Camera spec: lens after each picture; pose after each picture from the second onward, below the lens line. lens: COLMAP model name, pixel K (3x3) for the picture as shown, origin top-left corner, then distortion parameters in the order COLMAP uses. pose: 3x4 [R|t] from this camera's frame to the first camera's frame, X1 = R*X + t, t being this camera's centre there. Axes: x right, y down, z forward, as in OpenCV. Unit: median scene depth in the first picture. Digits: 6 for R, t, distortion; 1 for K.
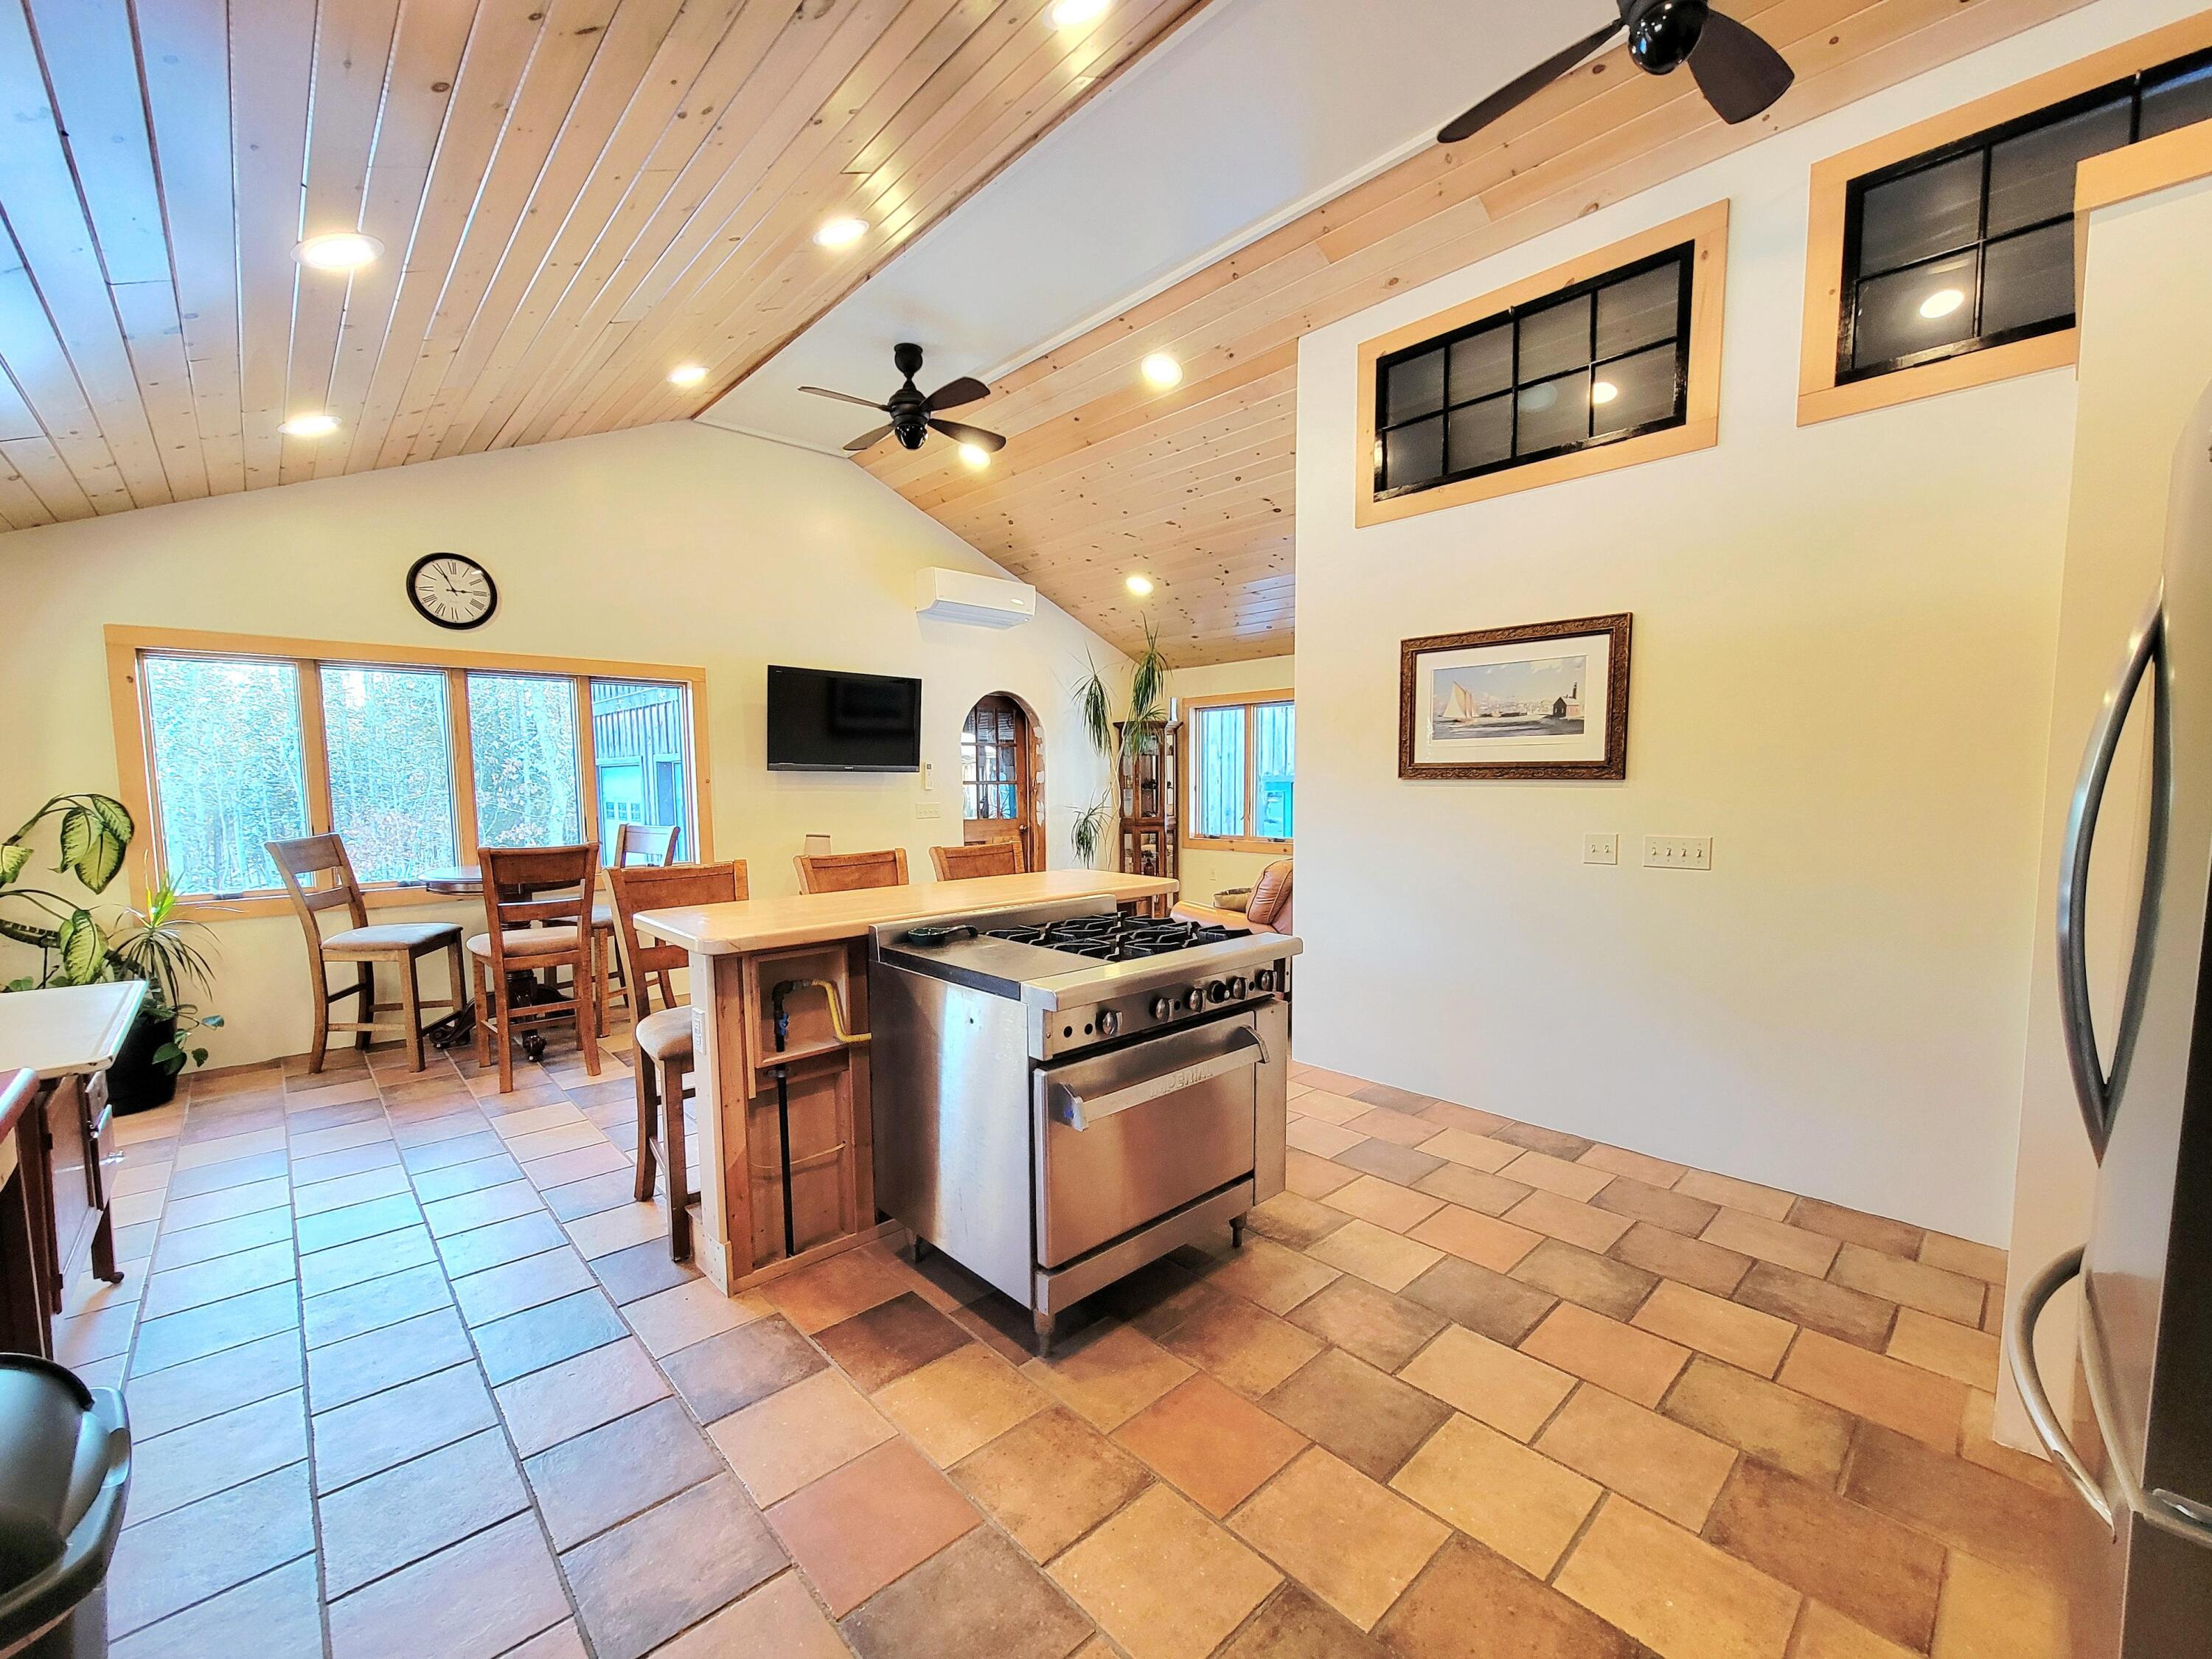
lens RADIAL K [[901.8, 0, 1106.6], [0, 901.8, 862.7], [0, 0, 1]] dist [-0.001077, 0.000140]
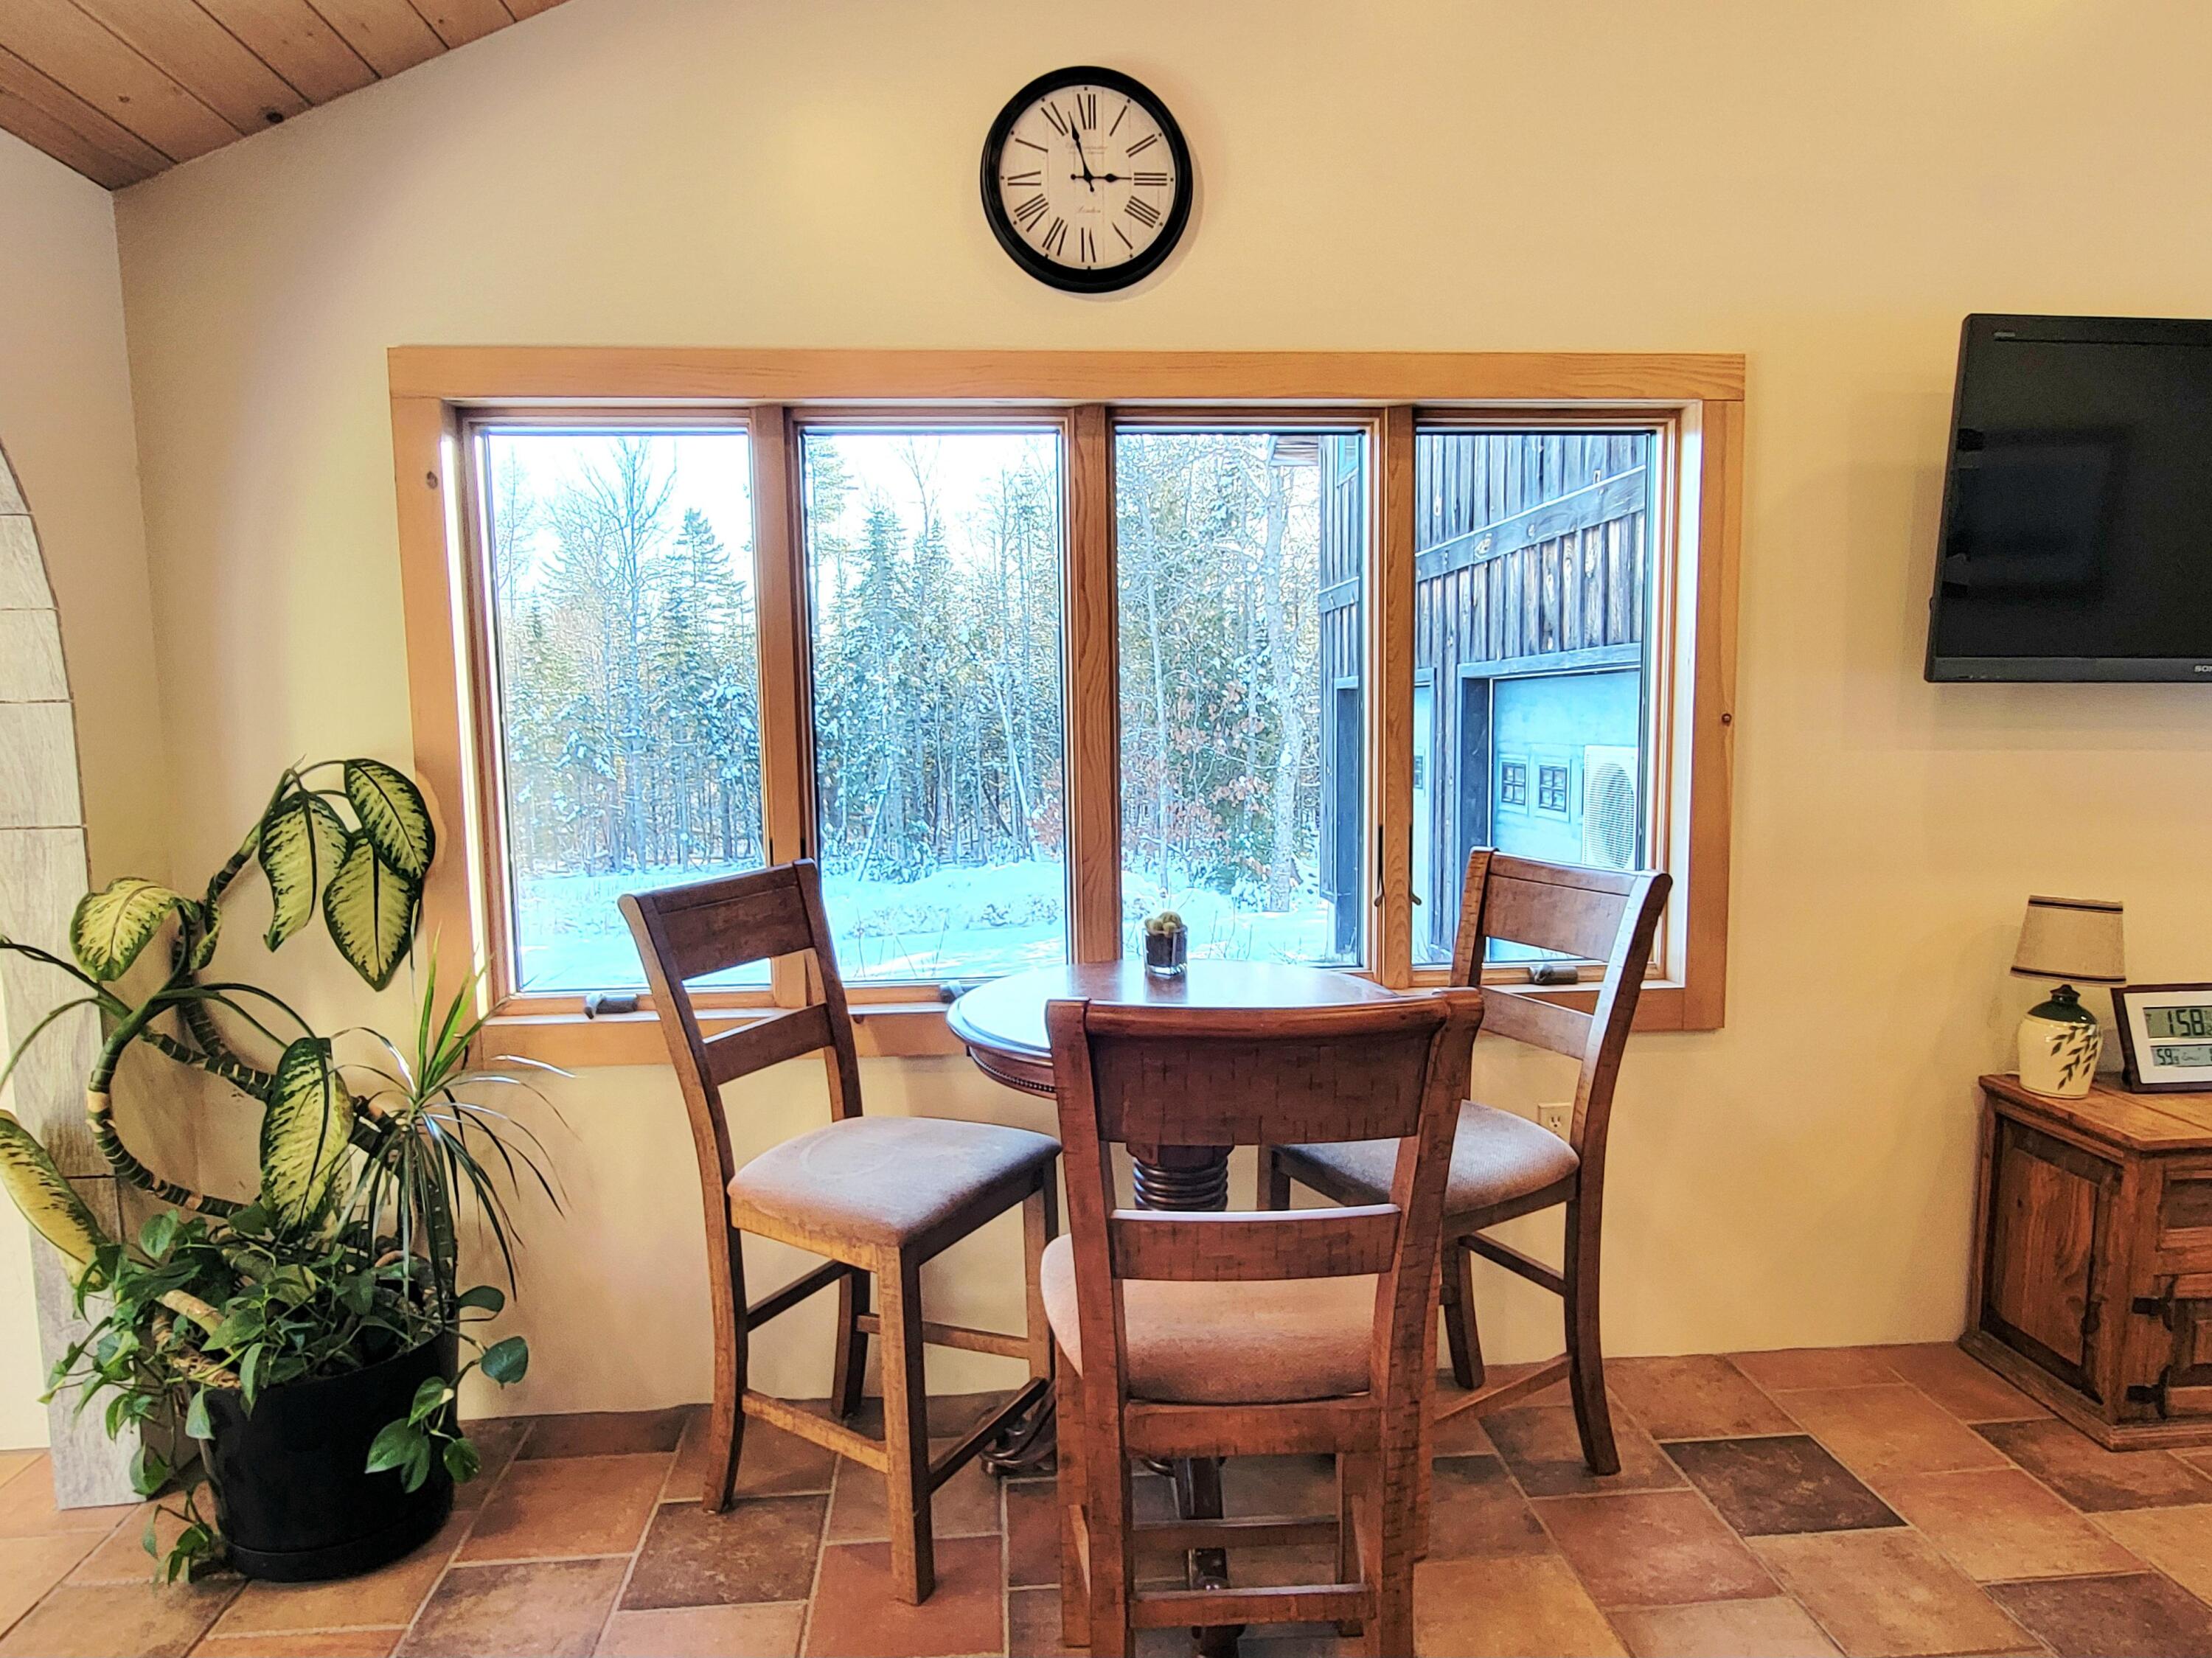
lens RADIAL K [[1420.6, 0, 1106.0], [0, 1420.6, 829.0], [0, 0, 1]] dist [-0.003391, 0.000942]
pose [[0.782372, 0.042997, -0.621326, -0.373529], [-0.047679, 0.998821, 0.009083, -0.055952], [0.620984, 0.022518, 0.783500, 0.590319]]
